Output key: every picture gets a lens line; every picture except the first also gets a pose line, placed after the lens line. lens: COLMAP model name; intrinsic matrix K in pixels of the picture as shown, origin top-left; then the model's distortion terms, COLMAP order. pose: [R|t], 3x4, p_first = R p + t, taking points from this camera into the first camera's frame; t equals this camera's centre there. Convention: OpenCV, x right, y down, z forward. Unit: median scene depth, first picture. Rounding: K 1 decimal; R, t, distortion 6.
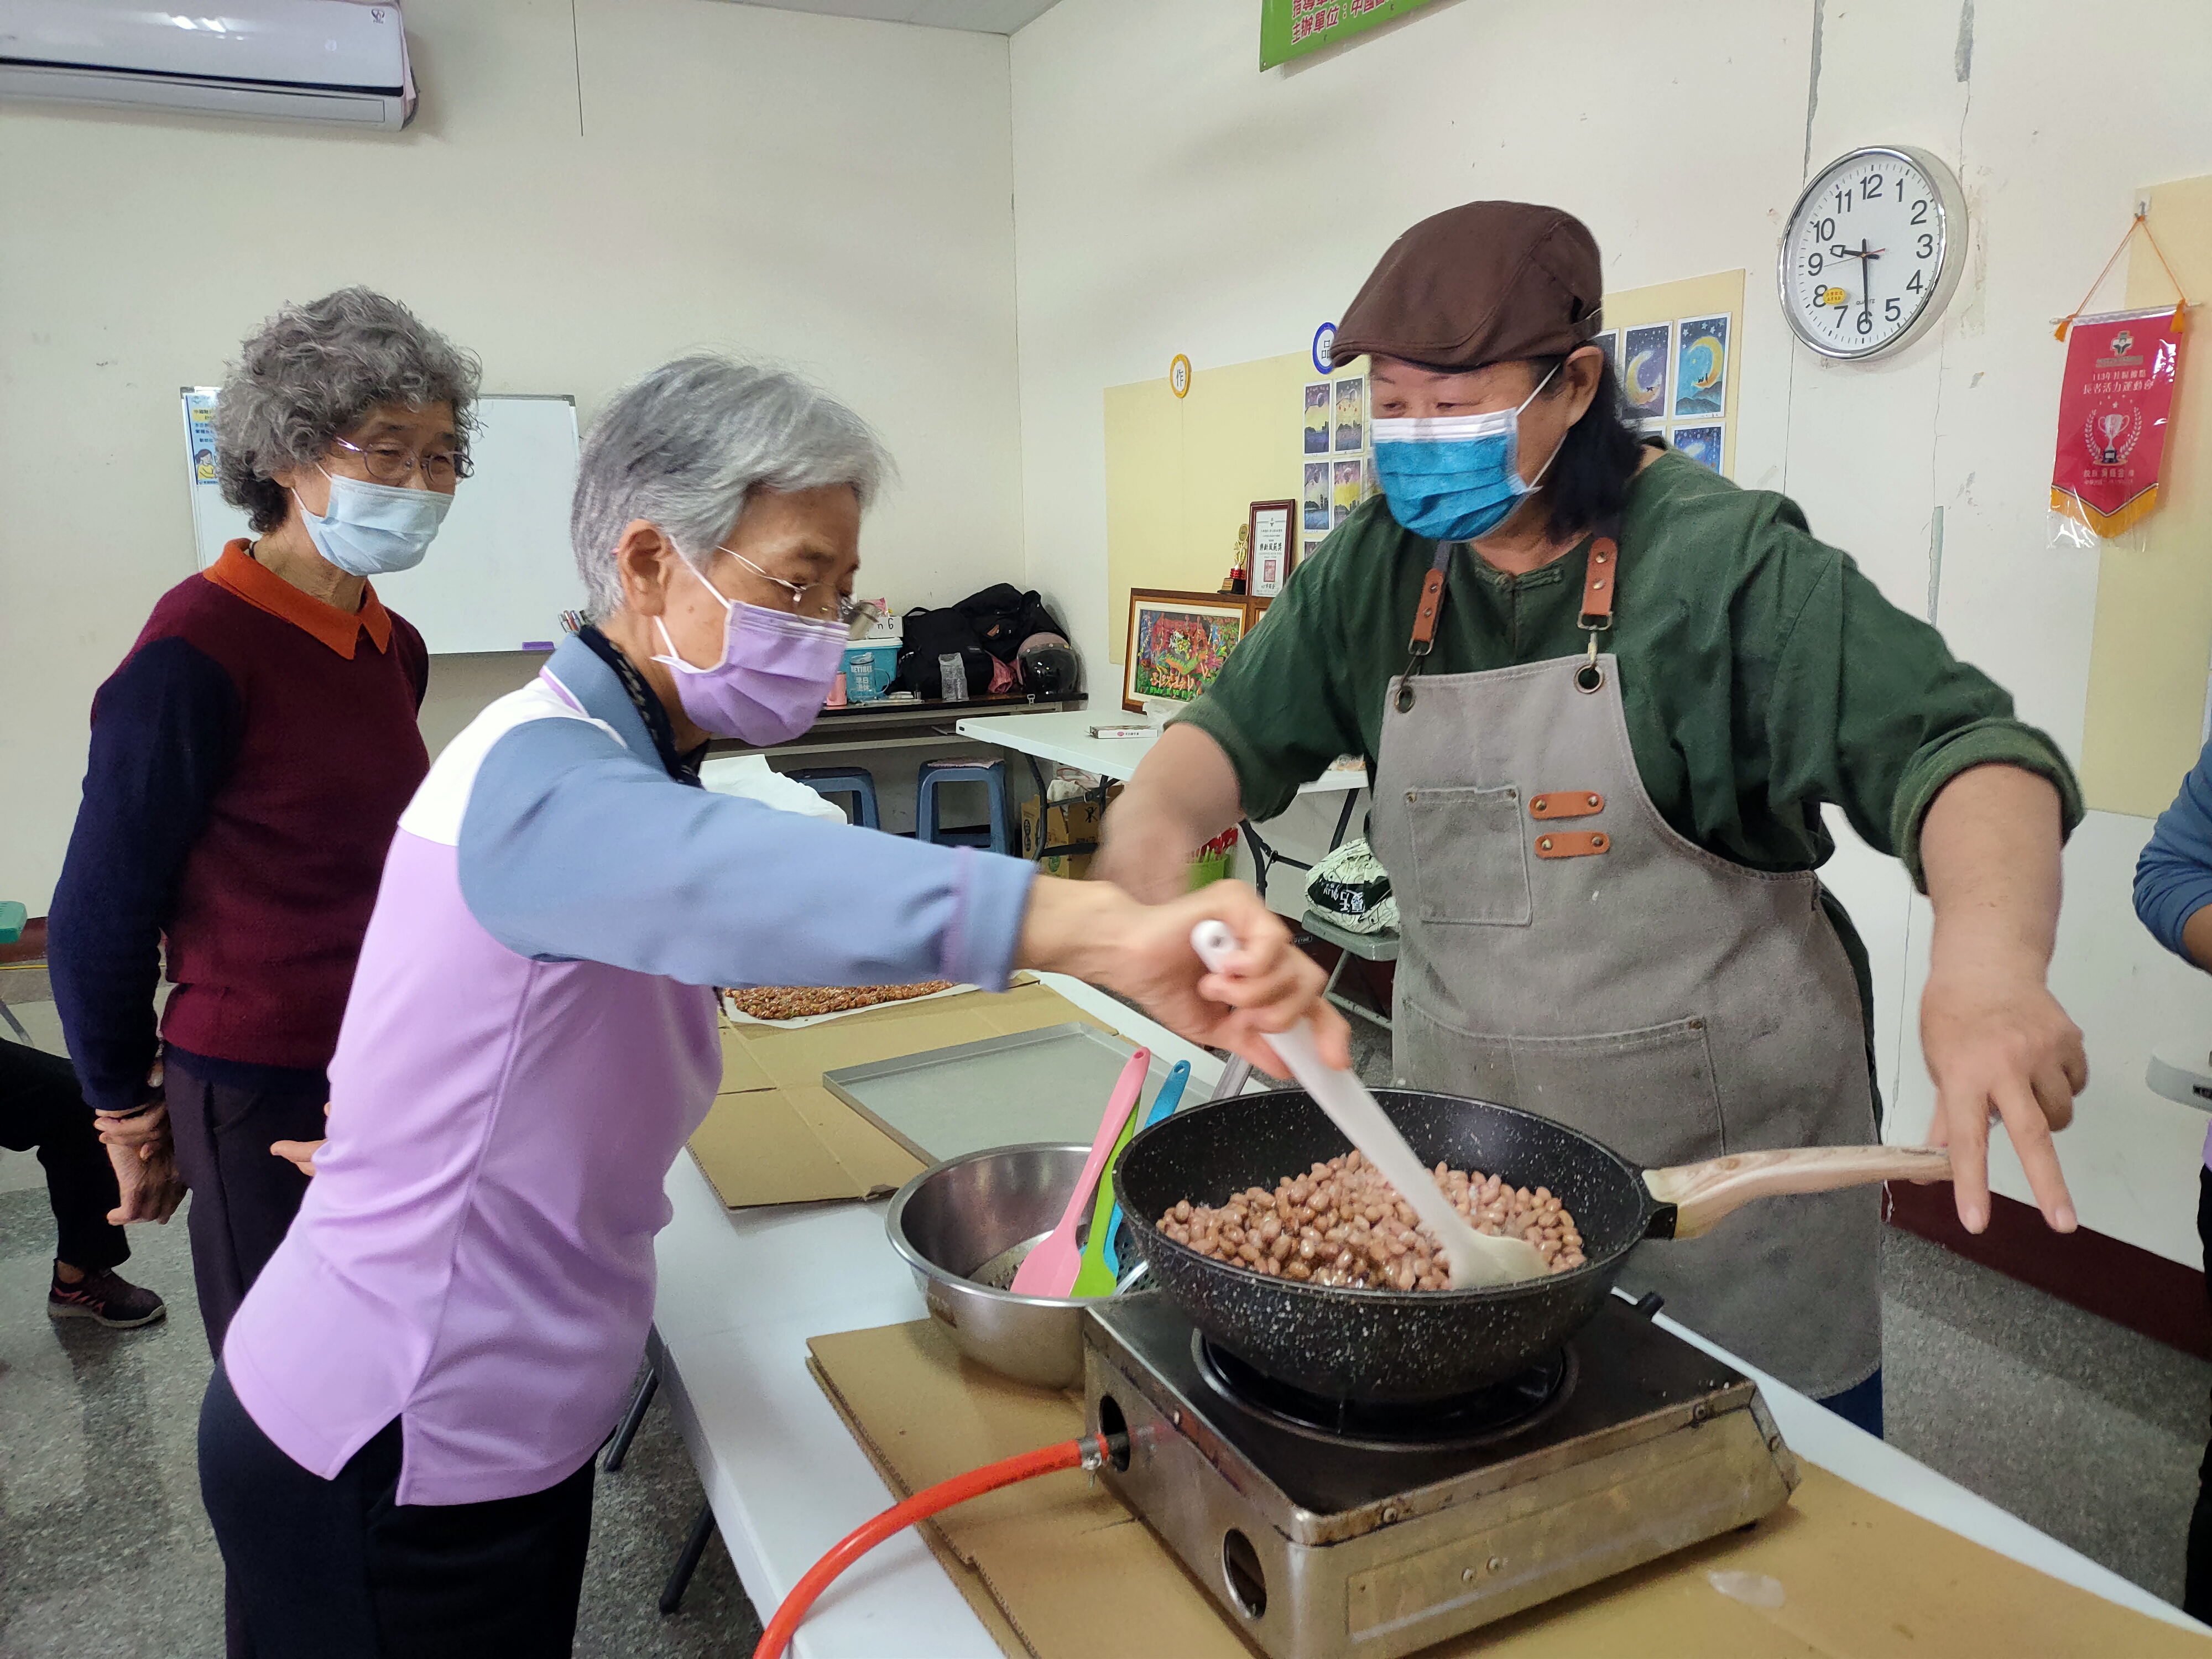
lens RADIAL K [[1611.0, 0, 1160.4], [0, 1611.0, 847.7], [0, 0, 1]] dist [0.036762, -0.045392]
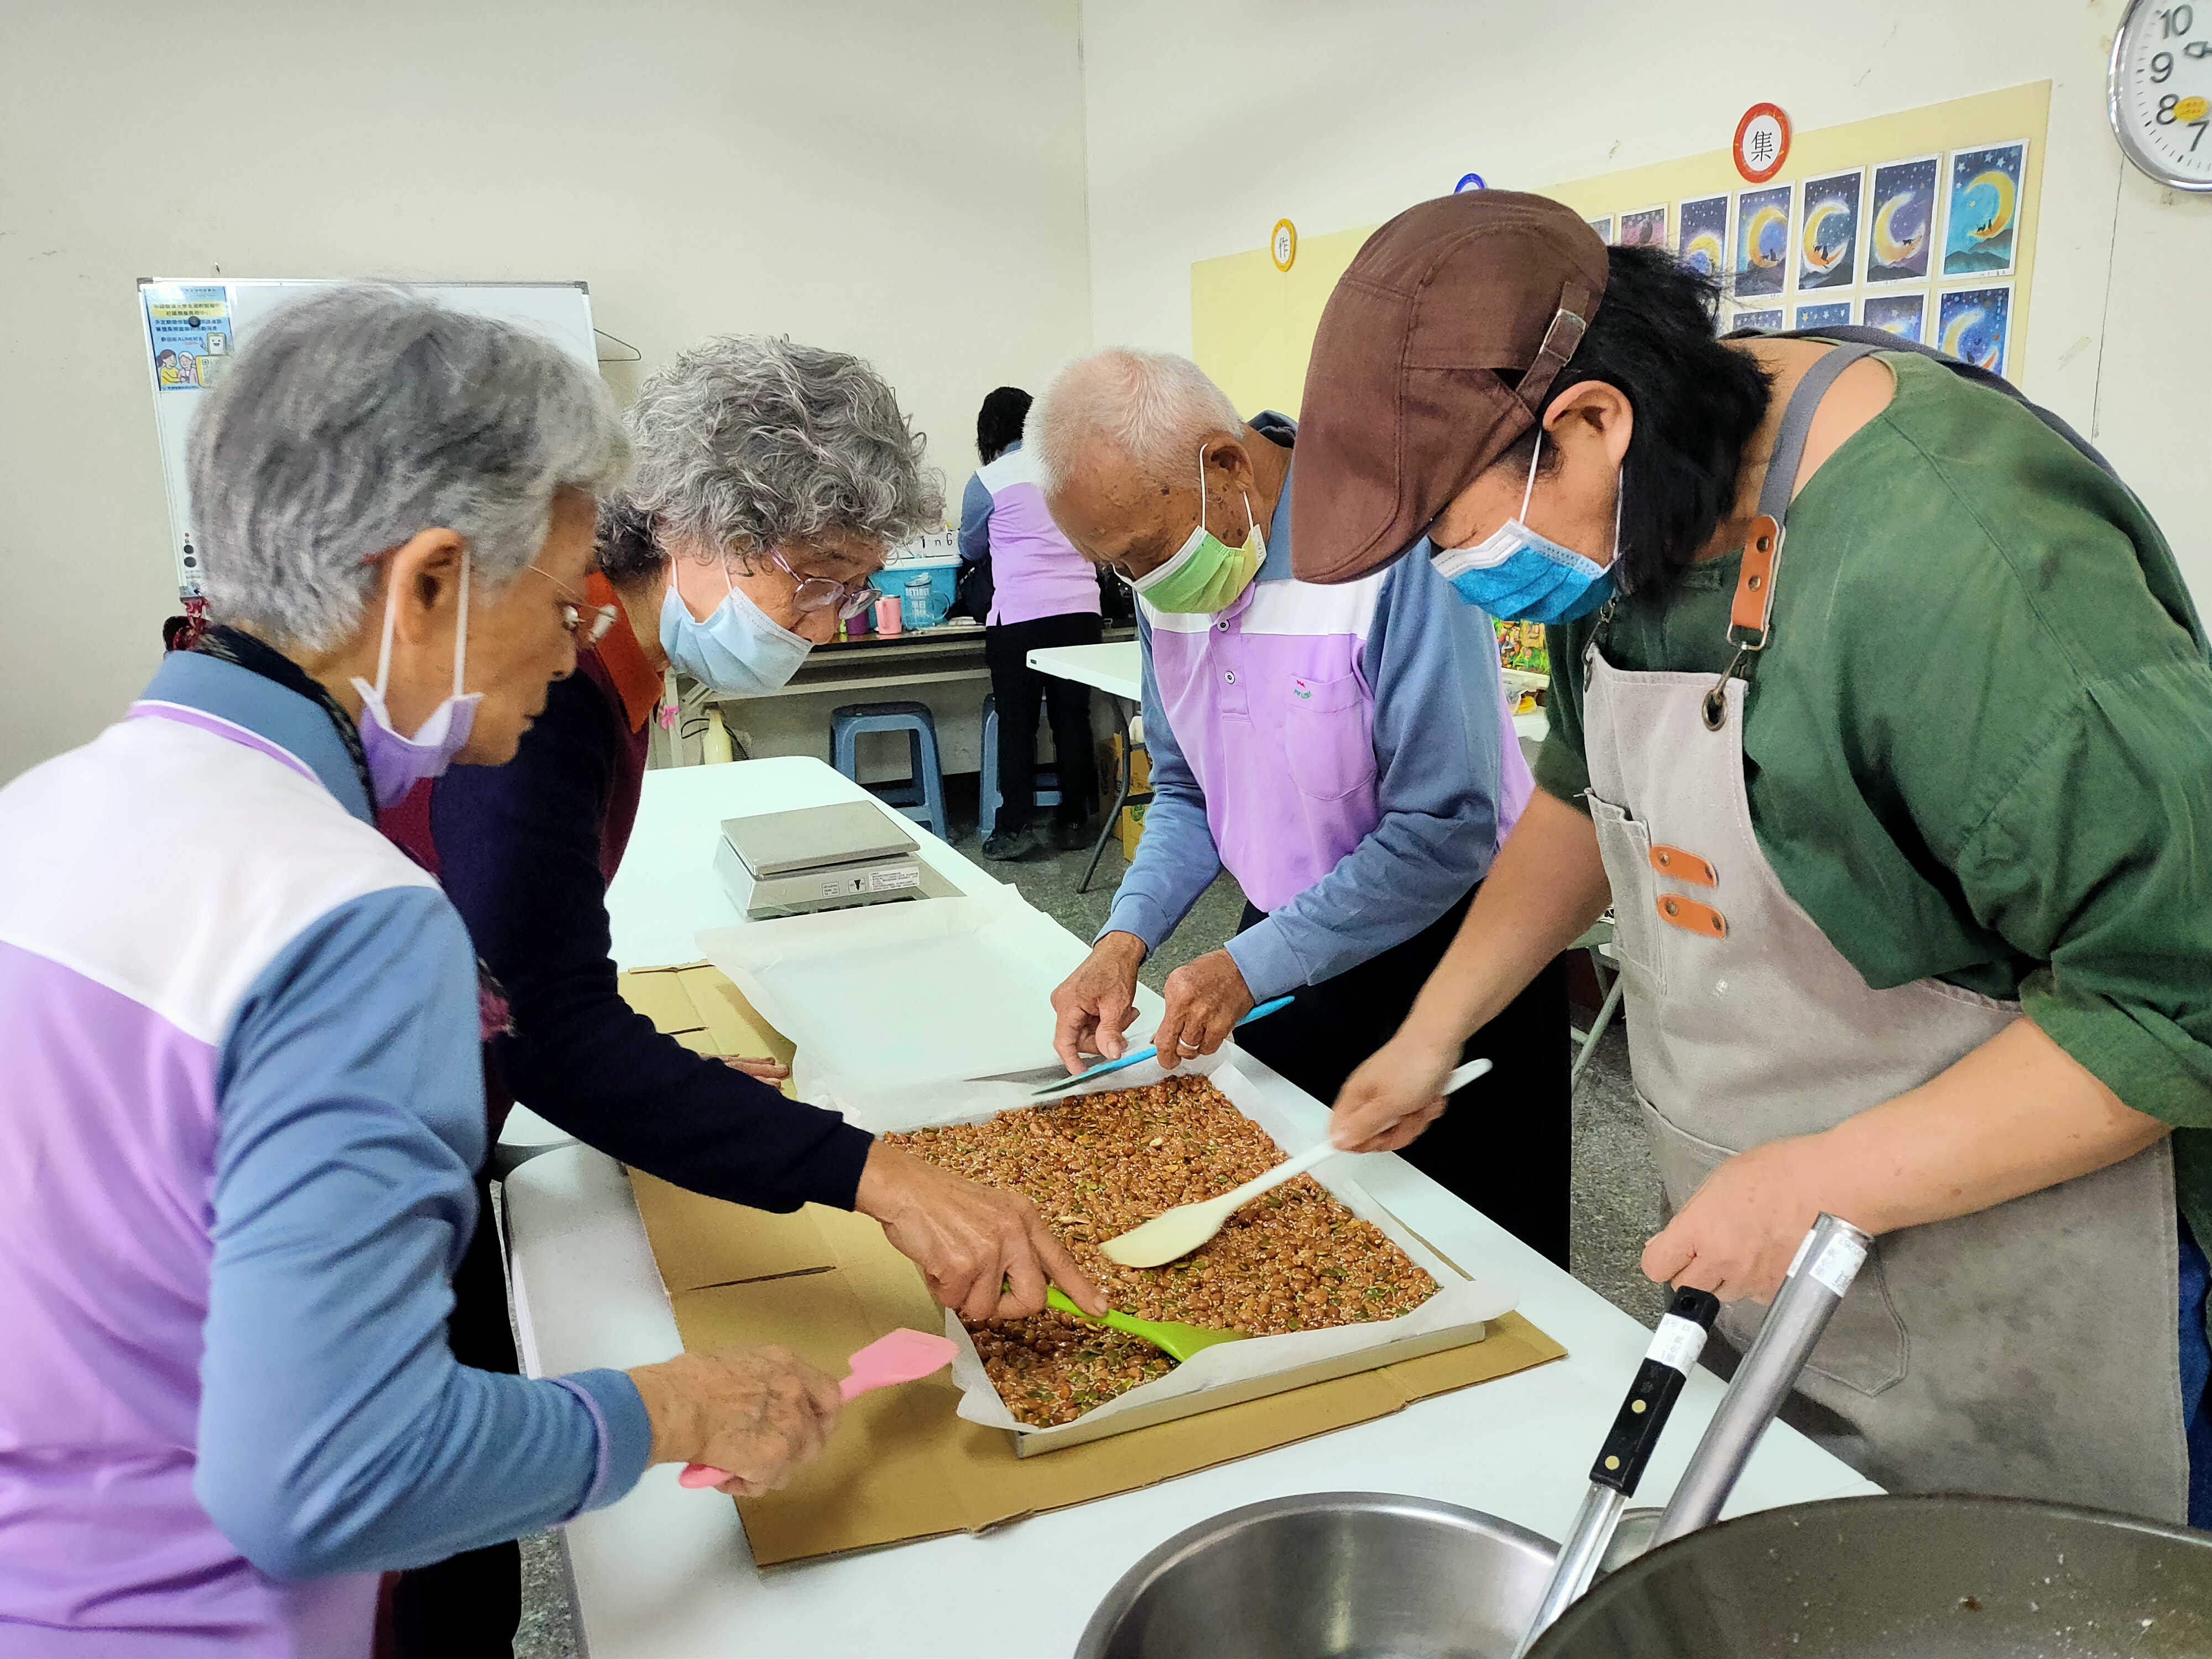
lens RADIAL K [[1611.0, 0, 1124.8], [0, 1611.0, 830.1], [0, 0, 1]] dist [0.036762, -0.045392]
pose [[0.998820, -0.001715, -0.048530, -0.044449], [0.004145, 0.998740, 0.050012, -0.037281], [0.048383, -0.050154, 0.997569, 0.177590]]
